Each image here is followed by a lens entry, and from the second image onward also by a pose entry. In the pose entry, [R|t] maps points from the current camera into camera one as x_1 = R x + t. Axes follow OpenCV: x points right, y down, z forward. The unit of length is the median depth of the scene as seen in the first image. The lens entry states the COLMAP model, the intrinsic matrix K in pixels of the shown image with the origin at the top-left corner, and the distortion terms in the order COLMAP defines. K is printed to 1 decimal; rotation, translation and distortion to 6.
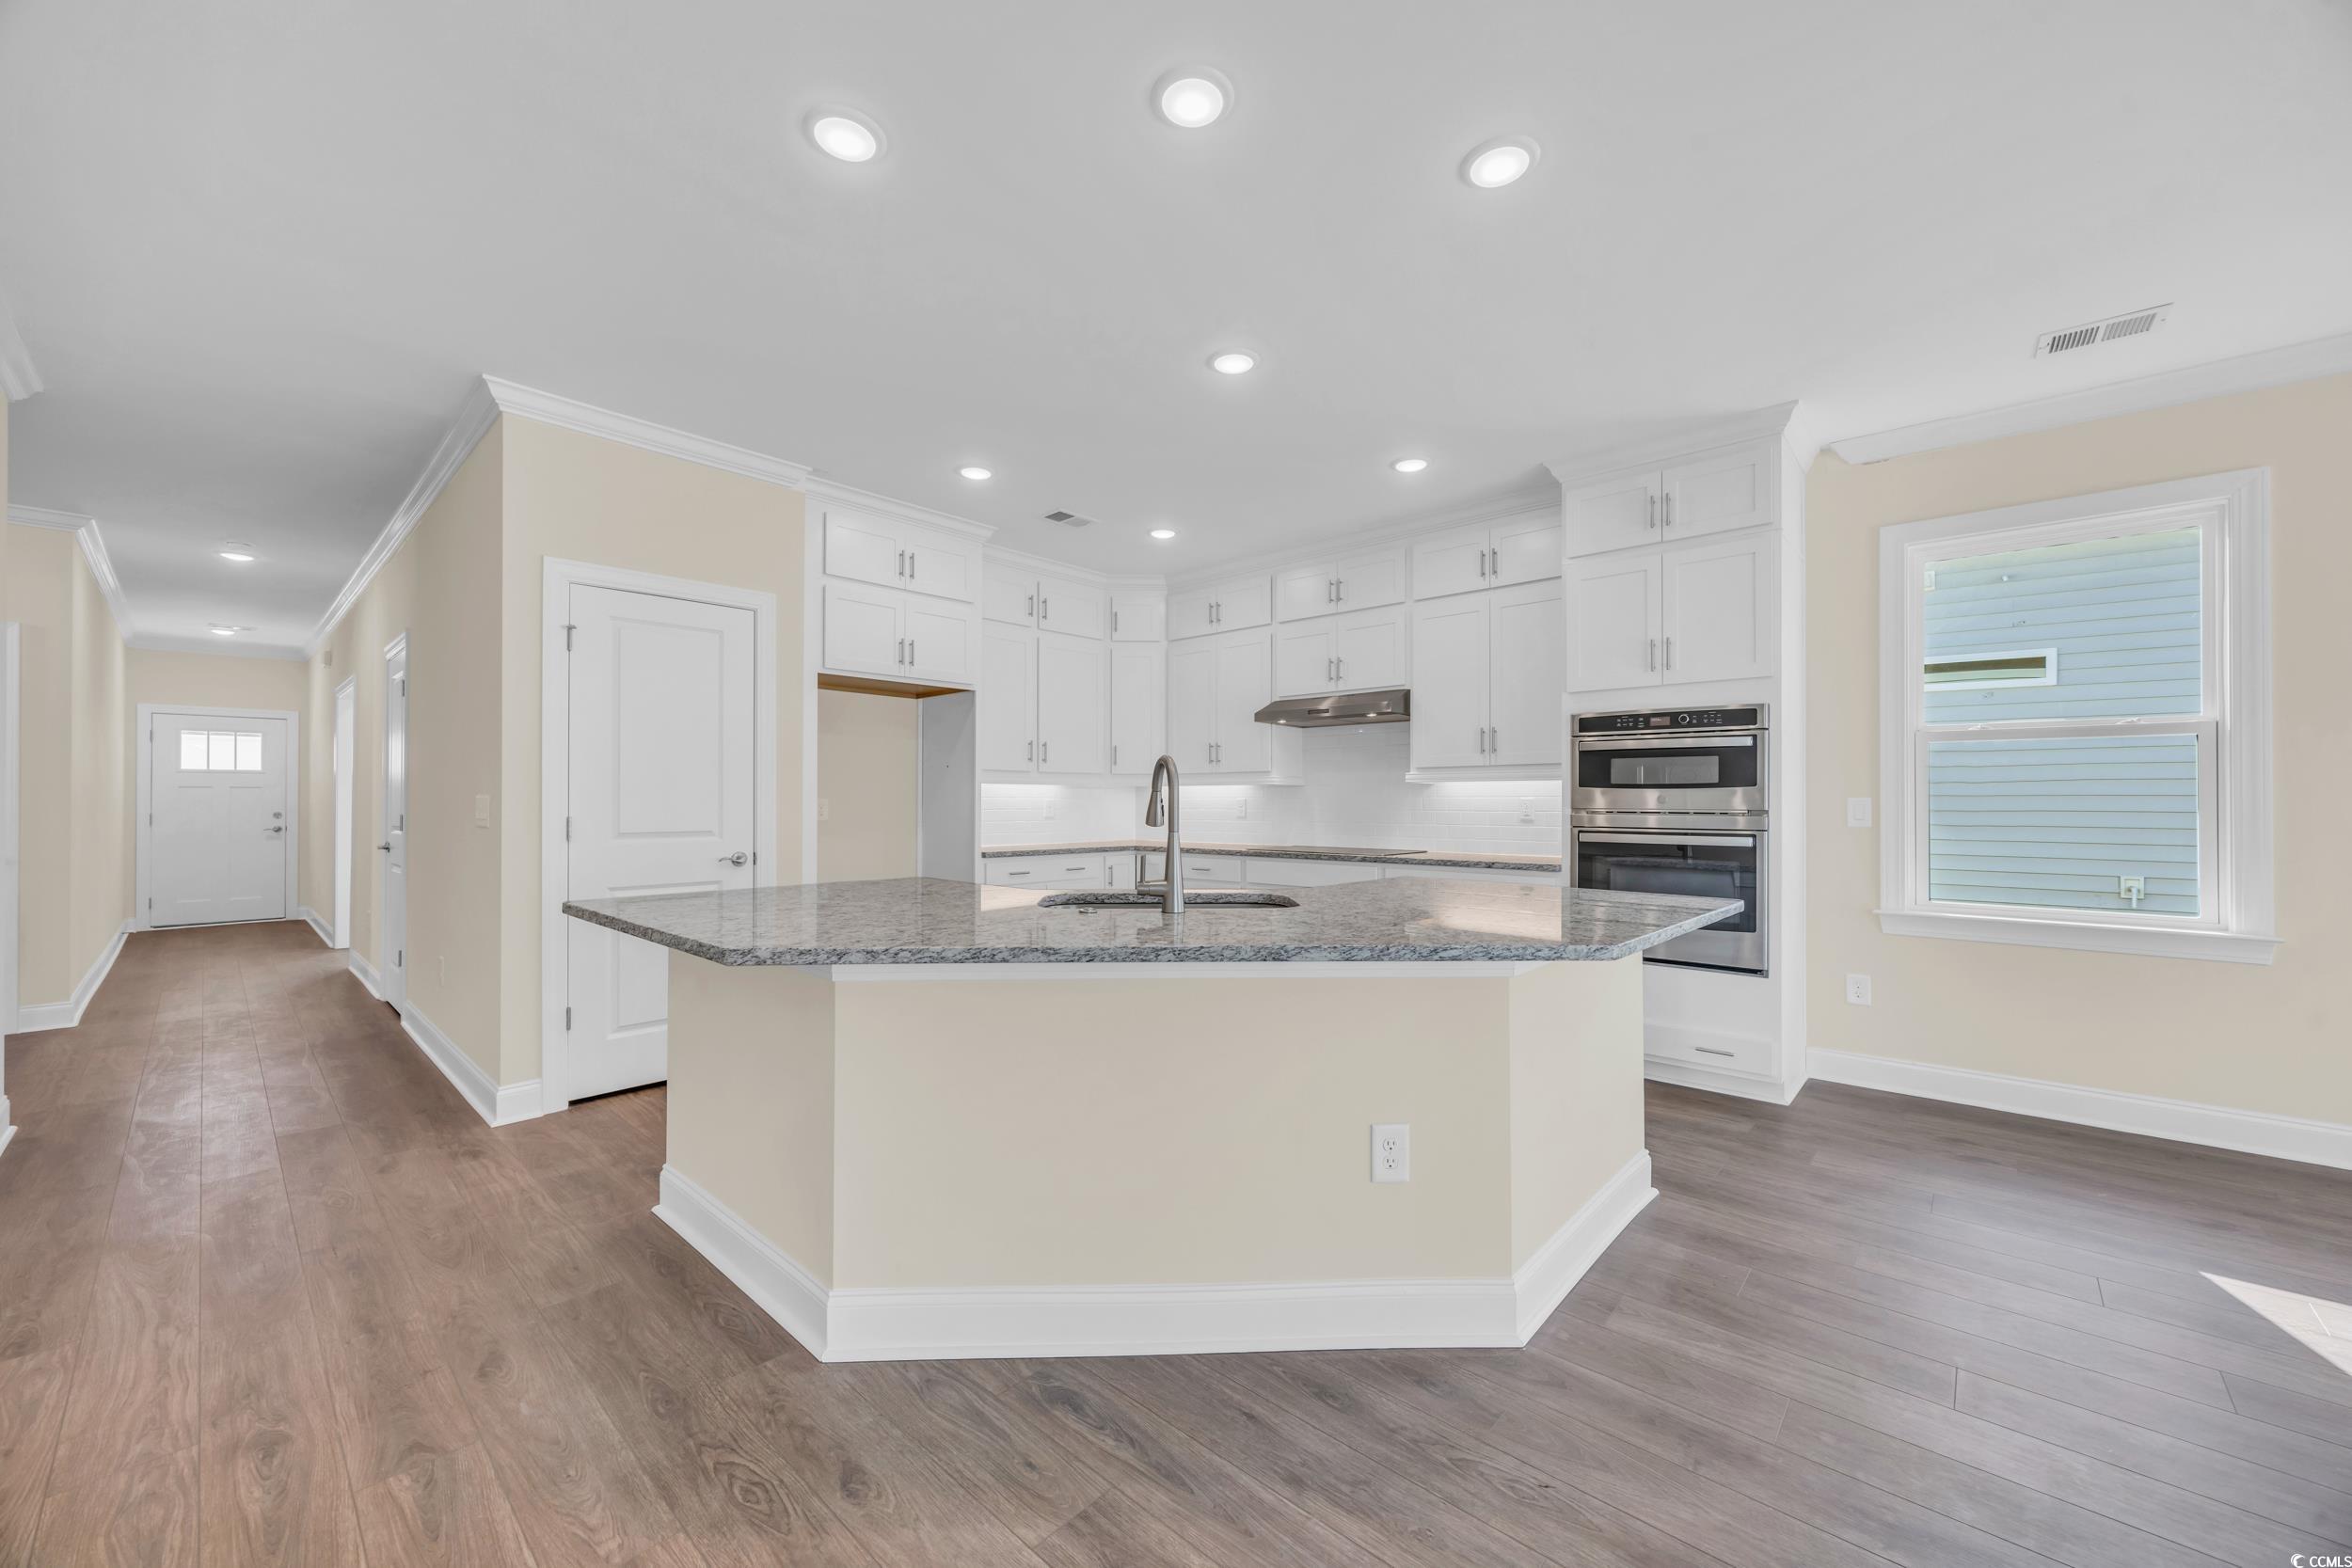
lens RADIAL K [[896.0, 0, 1168.4], [0, 896.0, 791.0], [0, 0, 1]] dist [-0.003628, -0.000793]
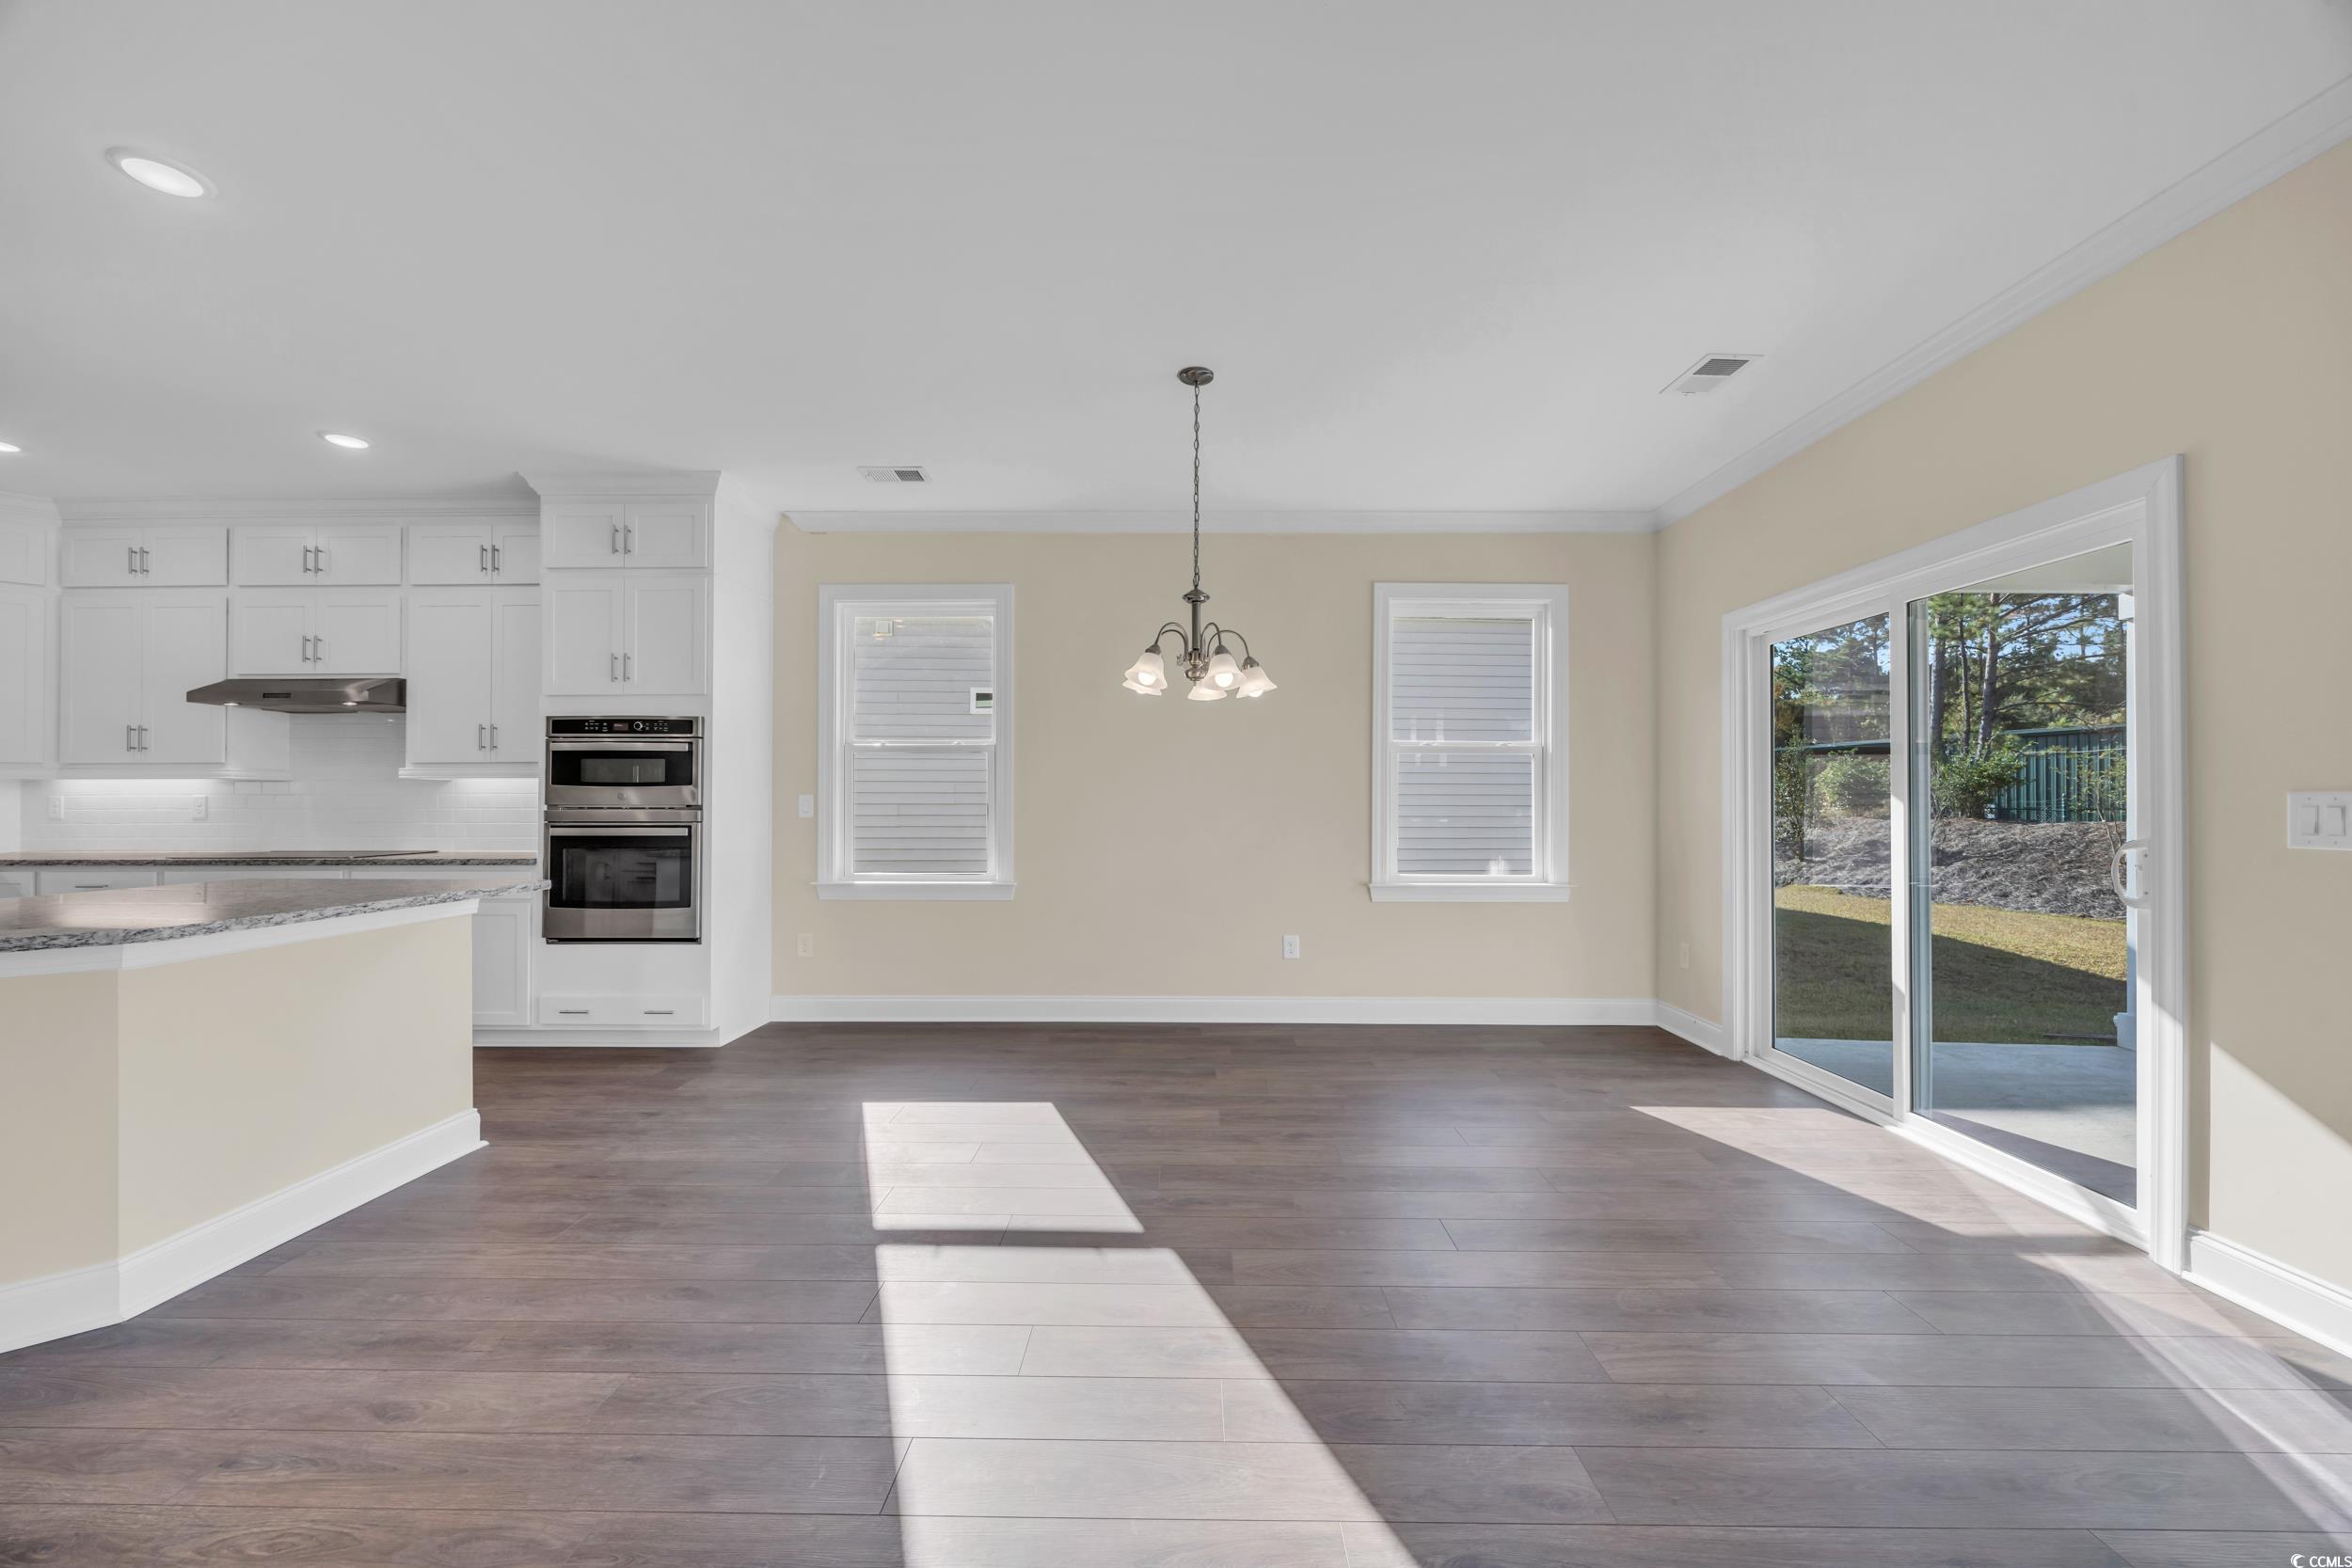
lens RADIAL K [[896.0, 0, 1179.8], [0, 896.0, 791.0], [0, 0, 1]] dist [-0.003628, -0.000793]
pose [[0.740792, 0.003281, 0.671726, 0.306246], [-0.005472, 0.999984, 0.001150, -0.002216], [-0.671712, -0.004528, 0.740798, -0.296708]]
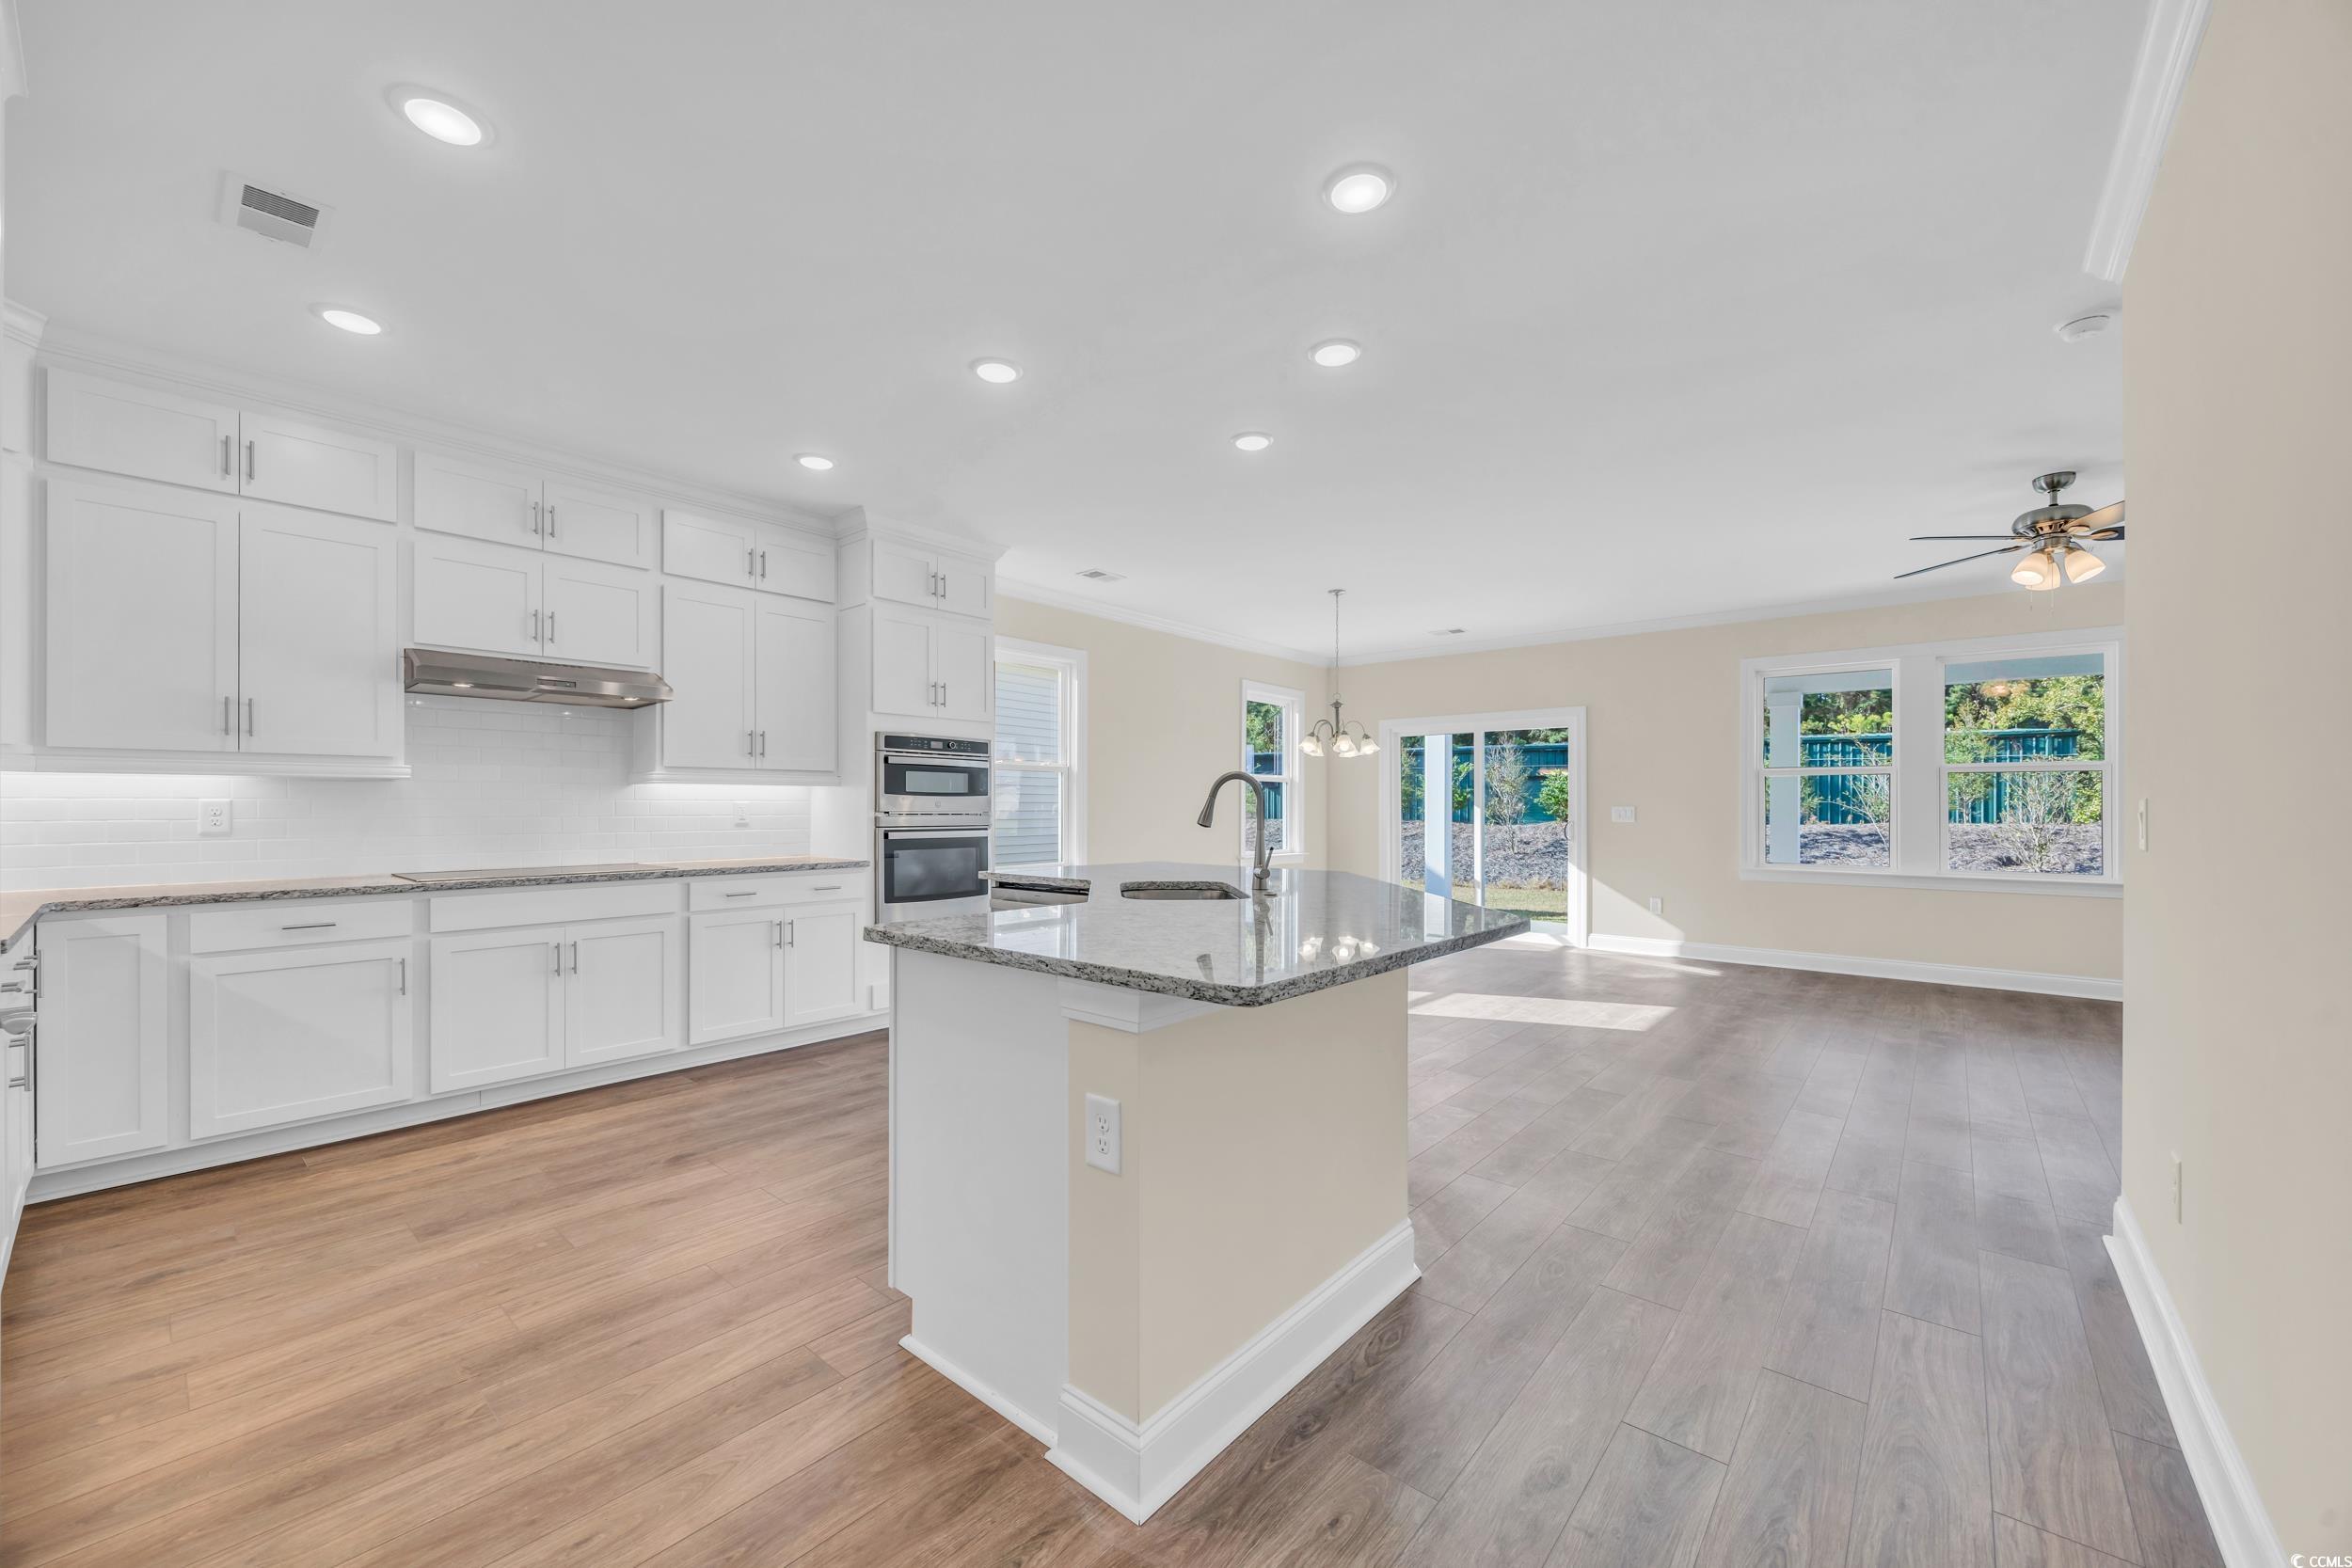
lens RADIAL K [[896.0, 0, 1183.2], [0, 896.0, 807.5], [0, 0, 1]] dist [-0.003628, -0.000793]
pose [[-0.035472, -0.003539, 0.999364, -0.761728], [-0.014318, 0.999893, 0.003033, 0.004898], [-0.999268, -0.014201, -0.035519, 0.662302]]
